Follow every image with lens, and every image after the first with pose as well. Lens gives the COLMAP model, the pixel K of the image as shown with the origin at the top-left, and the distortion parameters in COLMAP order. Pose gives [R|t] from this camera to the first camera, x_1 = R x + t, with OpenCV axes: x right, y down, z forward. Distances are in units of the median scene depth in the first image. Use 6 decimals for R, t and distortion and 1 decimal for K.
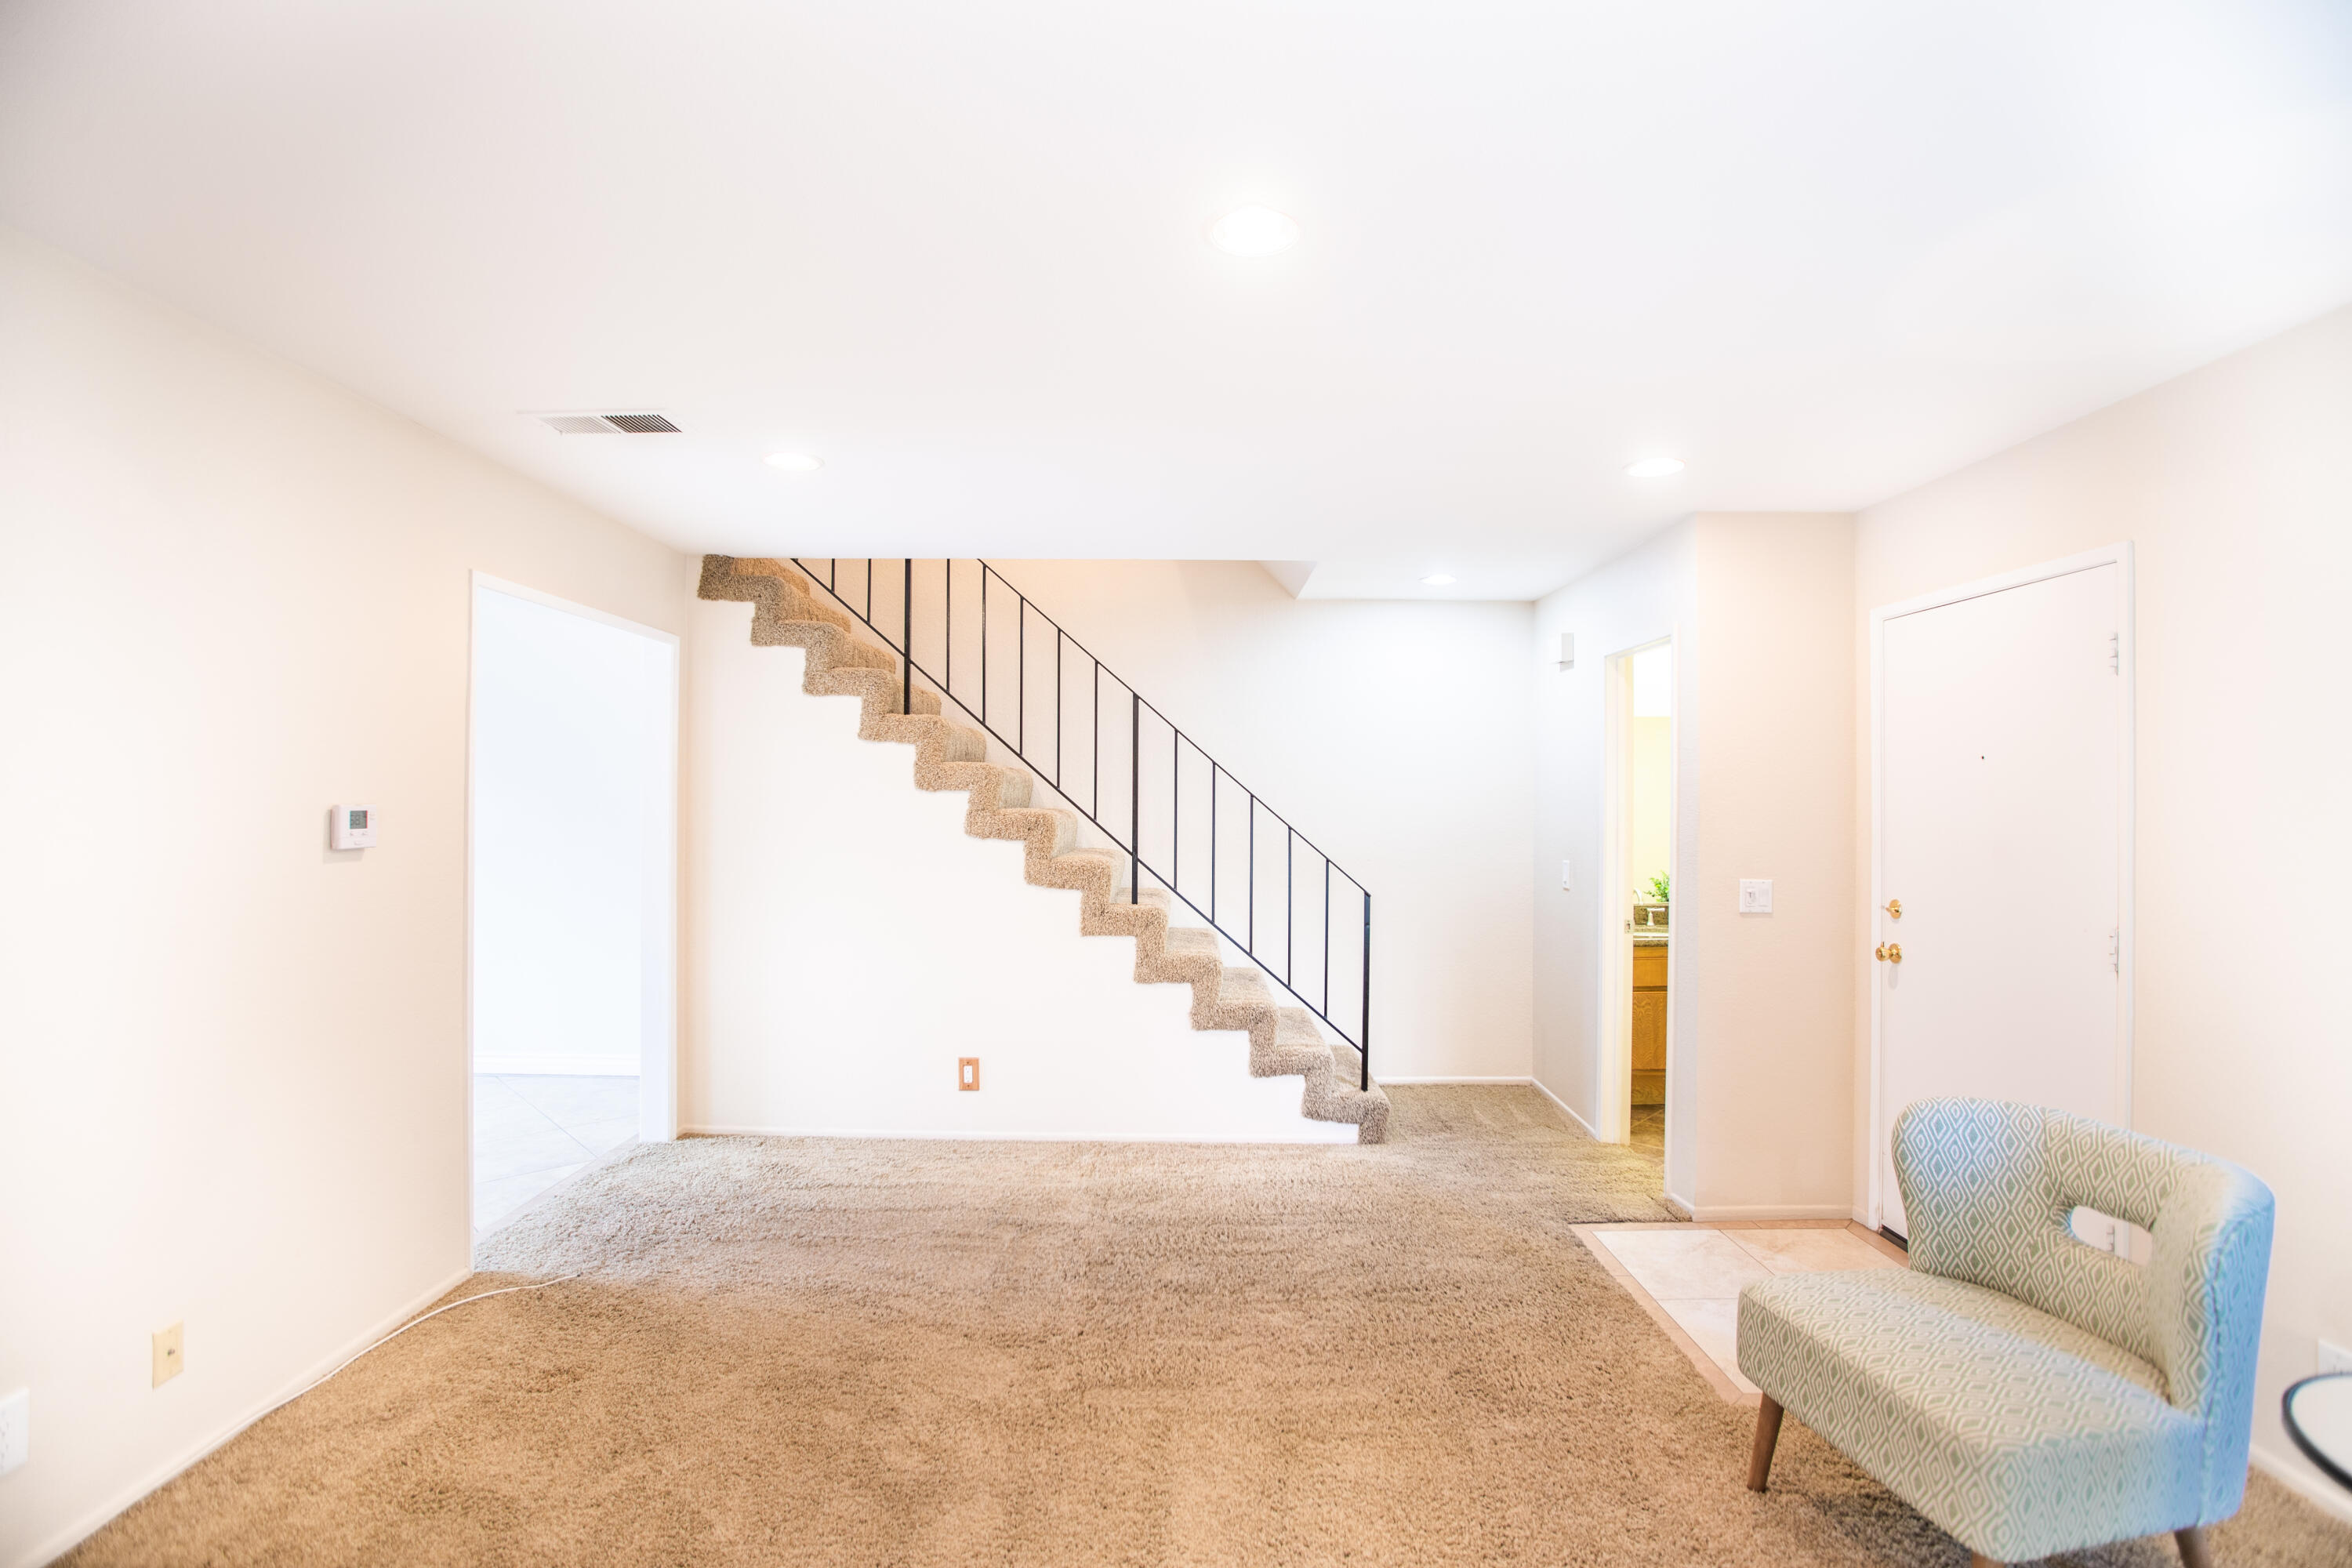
lens RADIAL K [[1082.3, 0, 1176.0], [0, 1082.3, 784.0], [0, 0, 1]] dist [-0.055216, 0.020915]
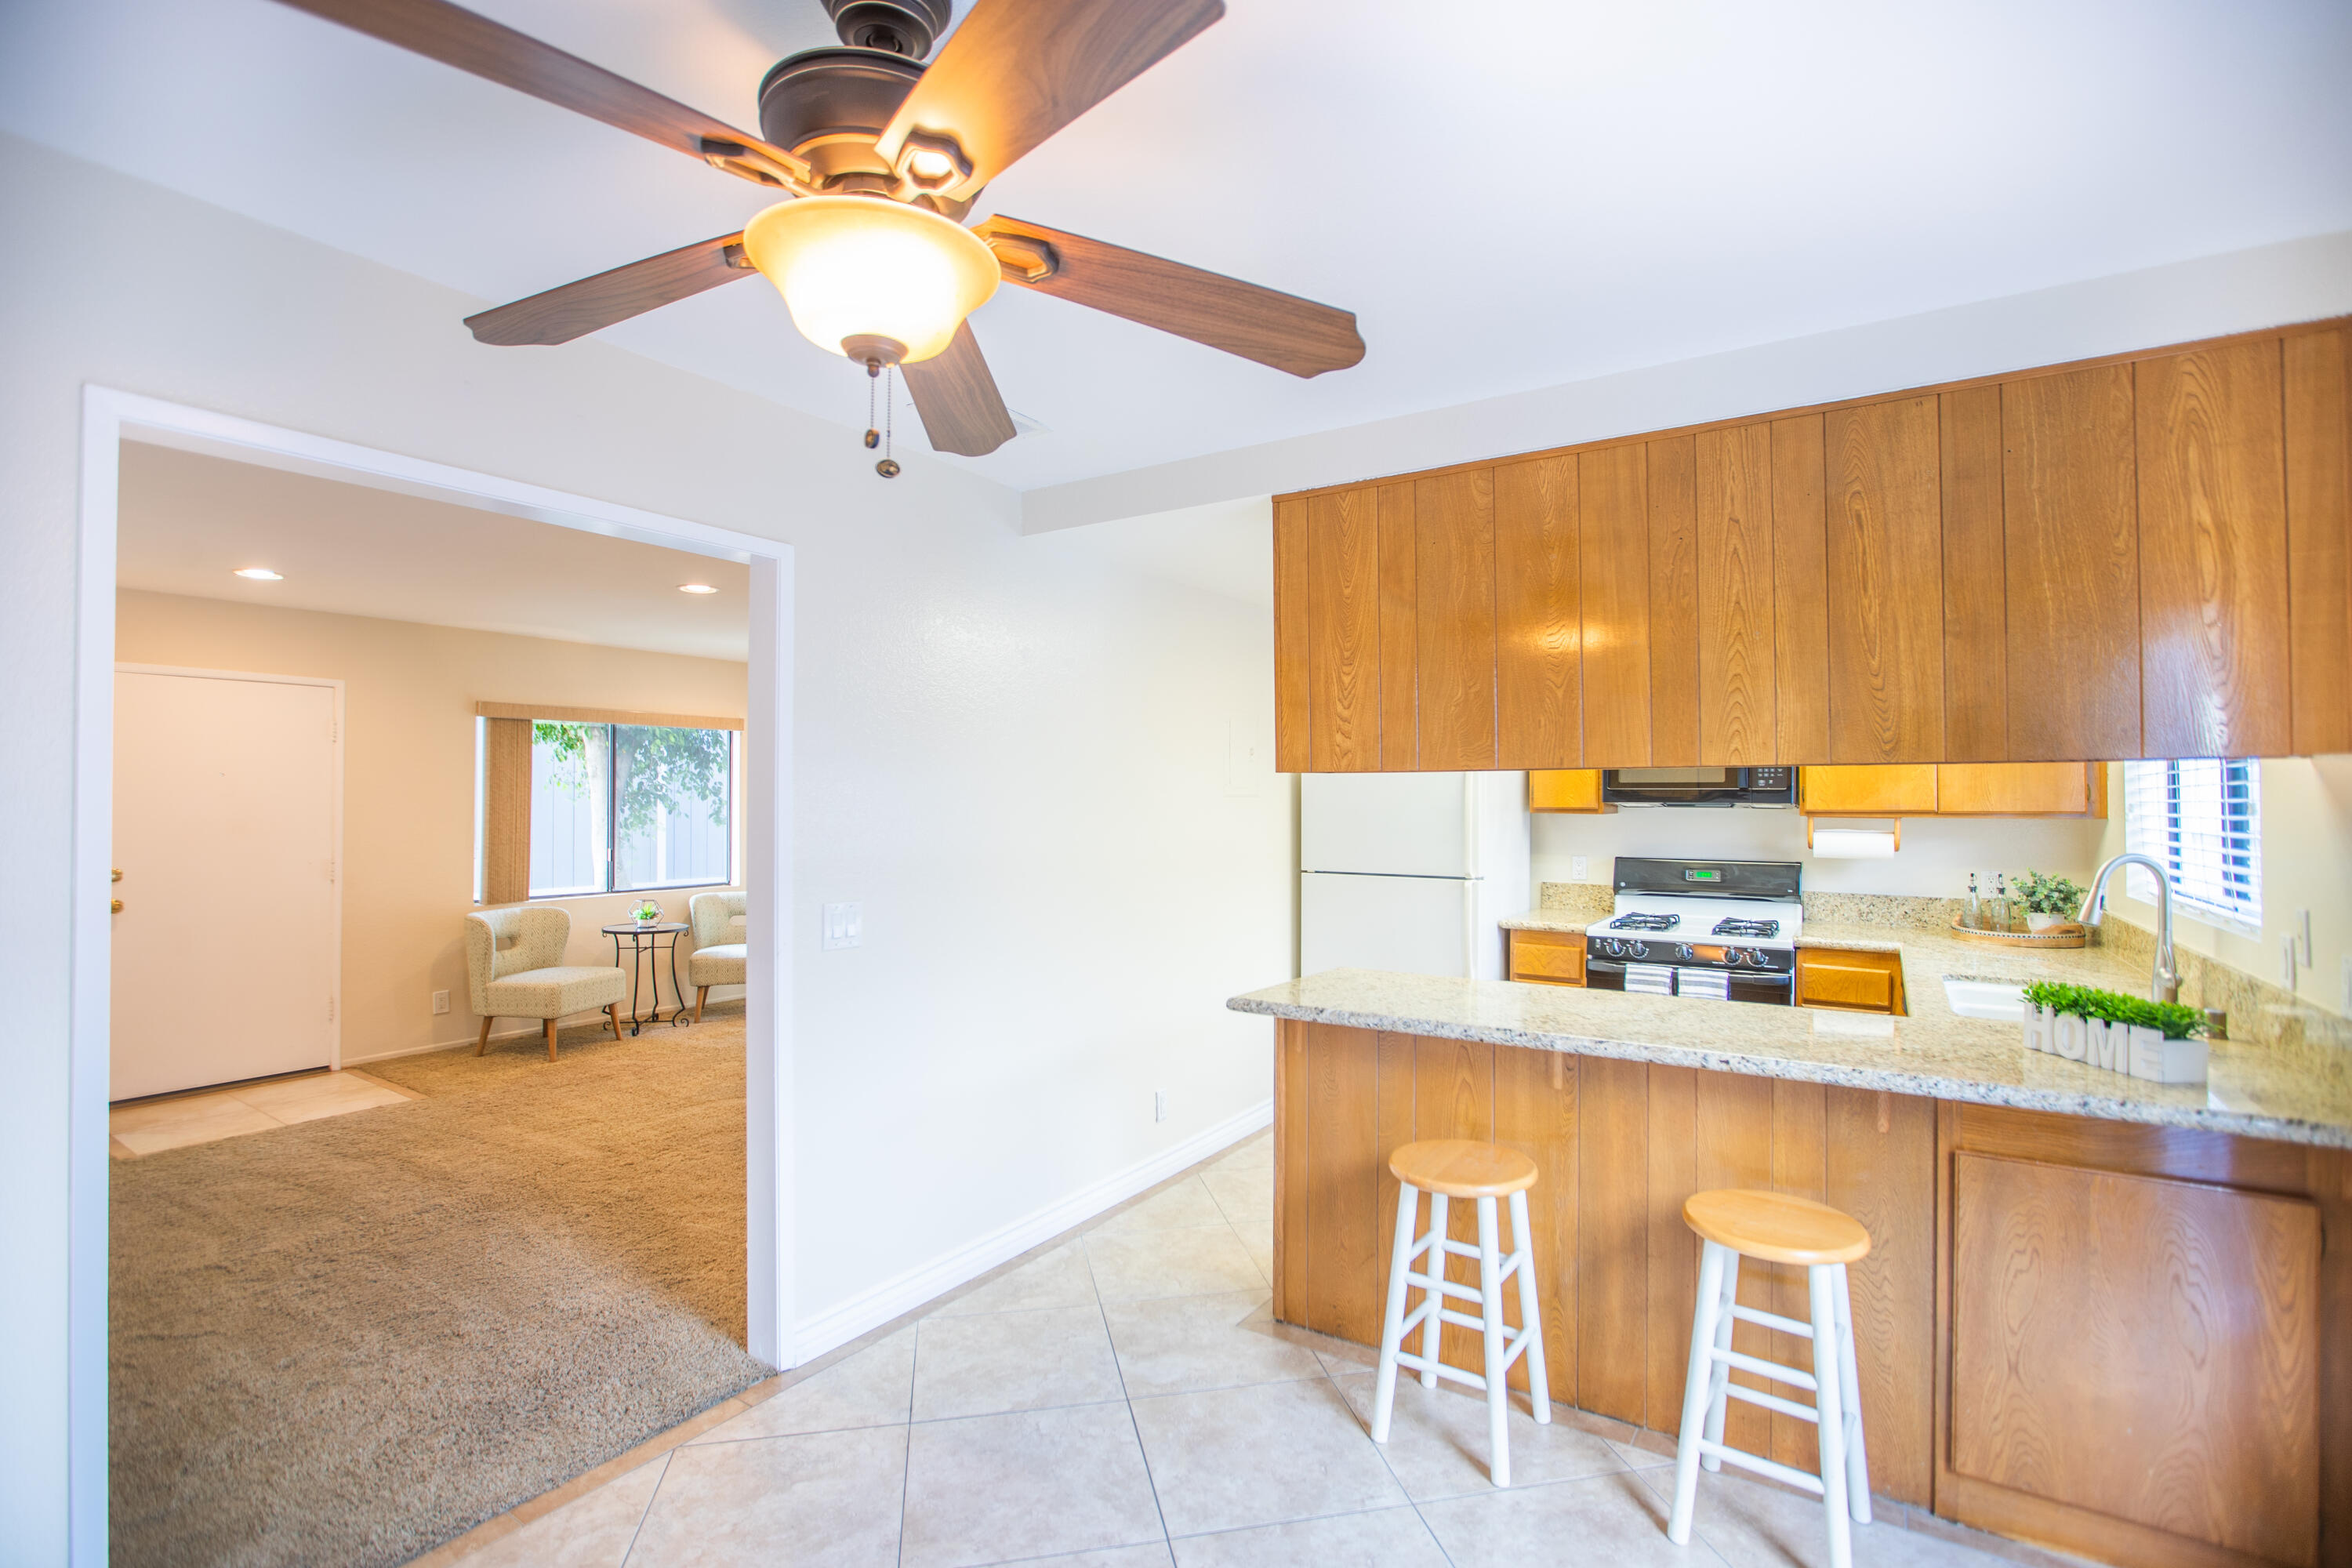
lens RADIAL K [[1083.8, 0, 1188.5], [0, 1083.8, 789.7], [0, 0, 1]] dist [-0.041196, 0.011308]
pose [[-0.843866, 0.000864, 0.536554, -1.007740], [-0.008691, 0.999846, -0.015279, 0.008895], [-0.536484, -0.017556, -0.843728, 1.099918]]
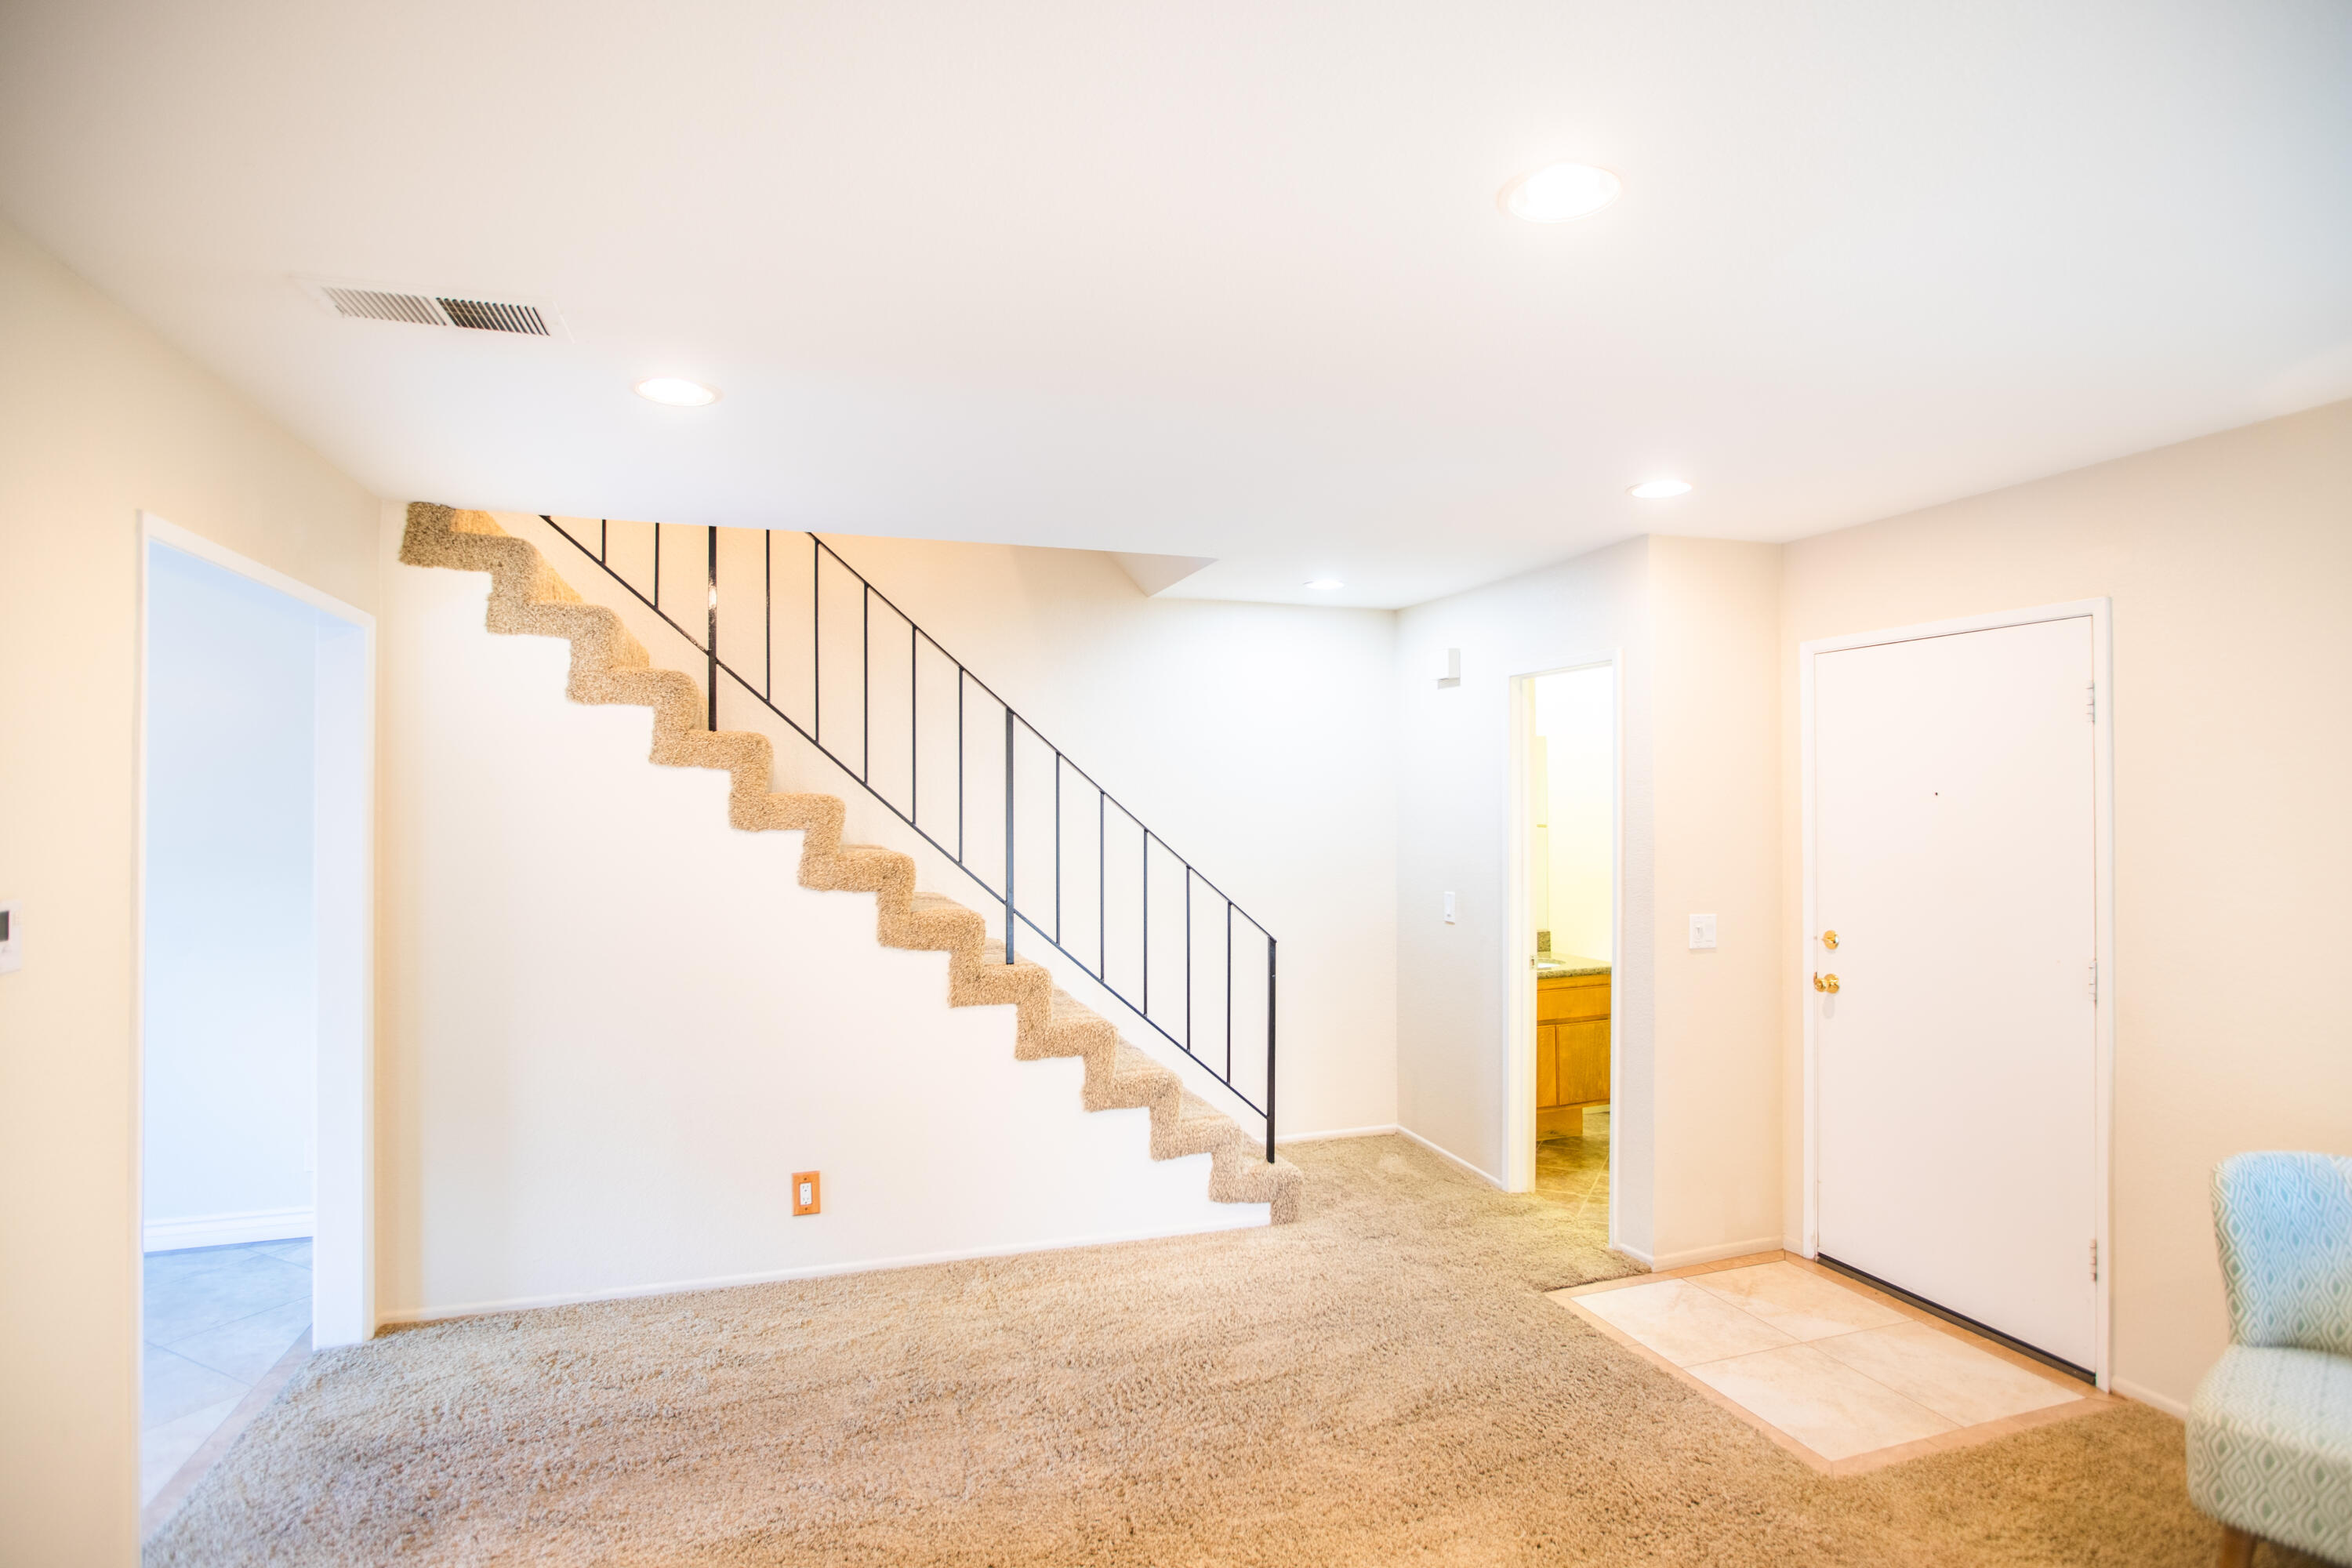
lens RADIAL K [[1200.9, 0, 1176.0], [0, 1200.9, 784.0], [0, 0, 1]] dist [-0.050039, 0.026931]
pose [[0.946819, -0.003903, 0.321742, -0.215248], [0.003861, 0.999992, 0.000769, -0.026612], [-0.321743, 0.000514, 0.946827, 0.099421]]
